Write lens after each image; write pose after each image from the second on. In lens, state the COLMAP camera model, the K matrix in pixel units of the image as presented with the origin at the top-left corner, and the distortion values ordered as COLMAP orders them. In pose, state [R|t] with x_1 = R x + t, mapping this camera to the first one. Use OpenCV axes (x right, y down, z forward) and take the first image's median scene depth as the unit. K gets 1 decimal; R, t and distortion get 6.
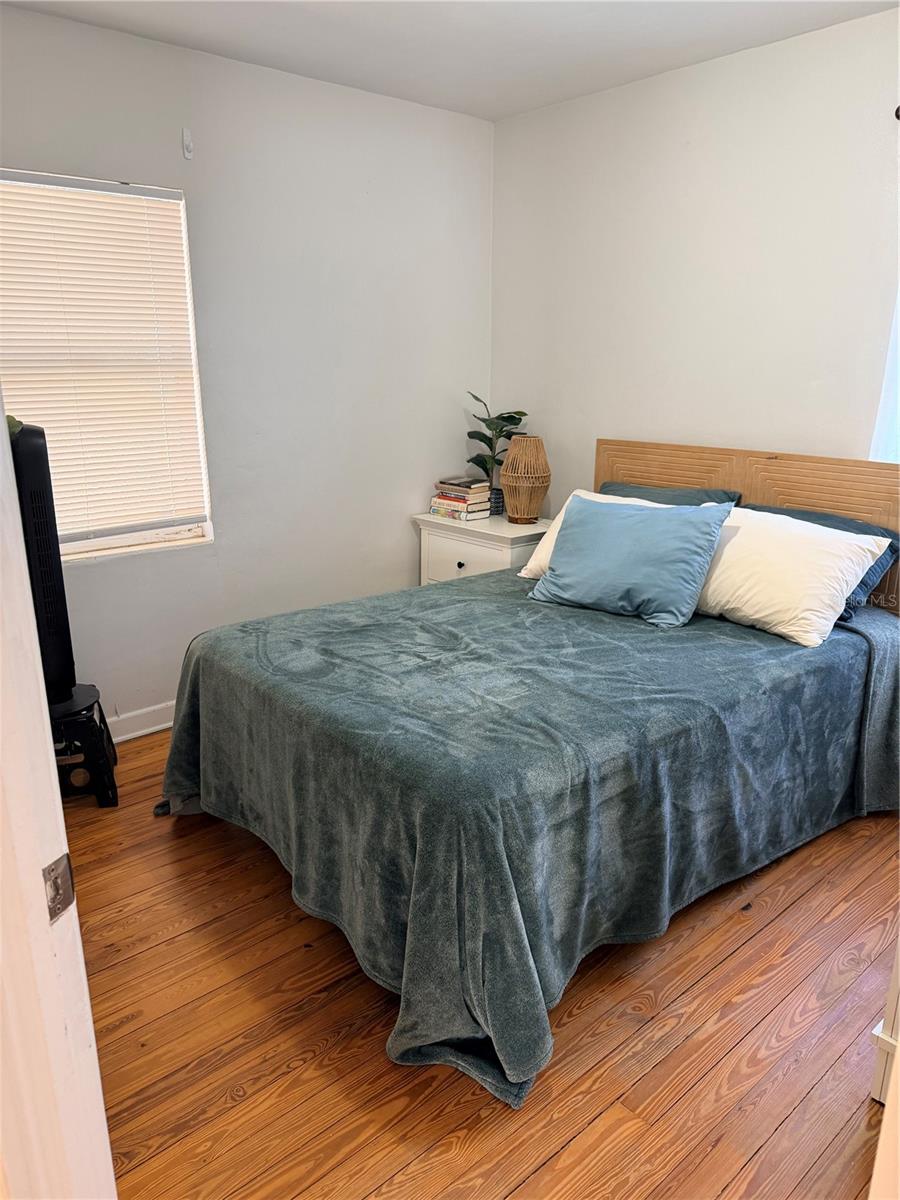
lens RADIAL K [[849.8, 0, 448.8], [0, 849.8, 598.7], [0, 0, 1]] dist [0.055004, -0.071131]
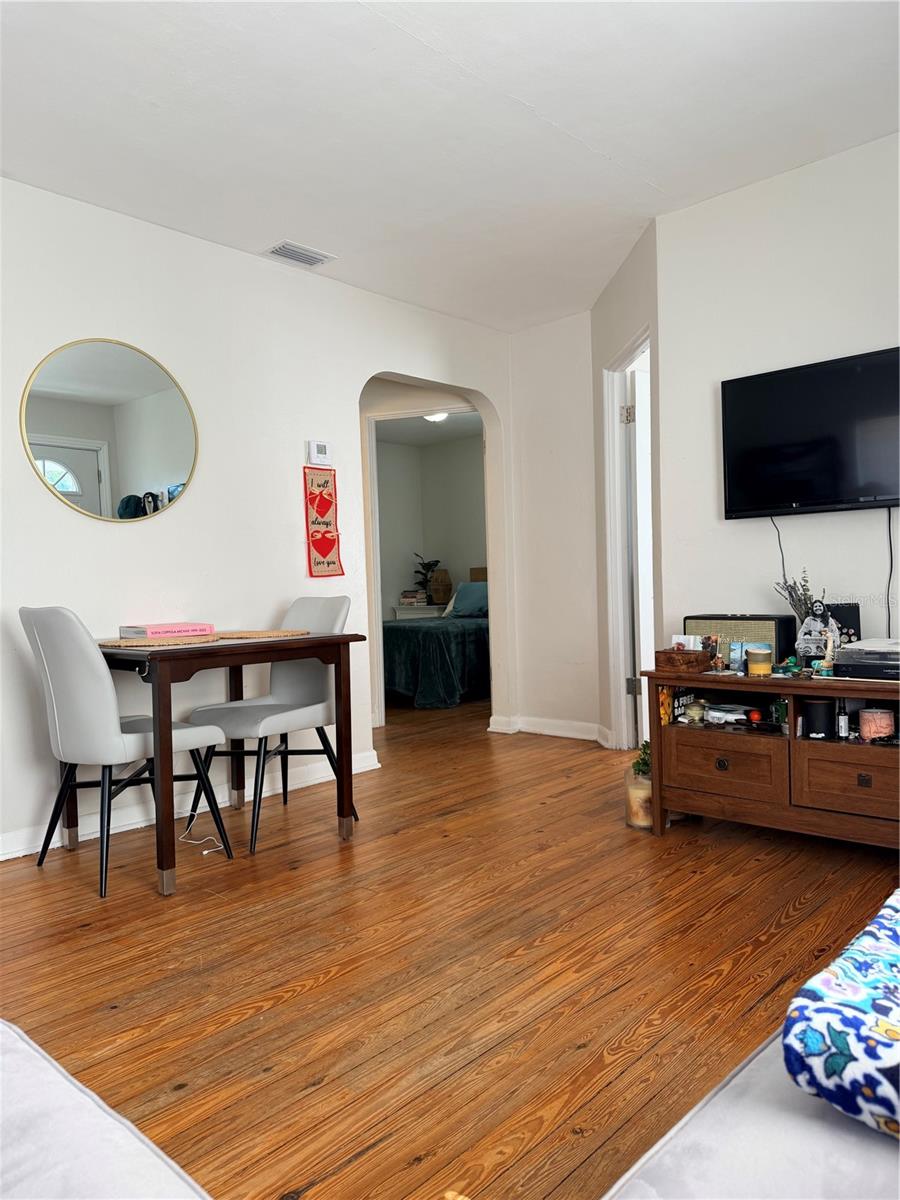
lens RADIAL K [[849.8, 0, 443.8], [0, 849.8, 597.3], [0, 0, 1]] dist [0.055004, -0.071131]
pose [[0.993989, -0.040391, 0.101753, -0.137202], [0.064633, 0.966694, -0.247640, 0.451857], [-0.088361, 0.252728, 0.963494, -1.197969]]
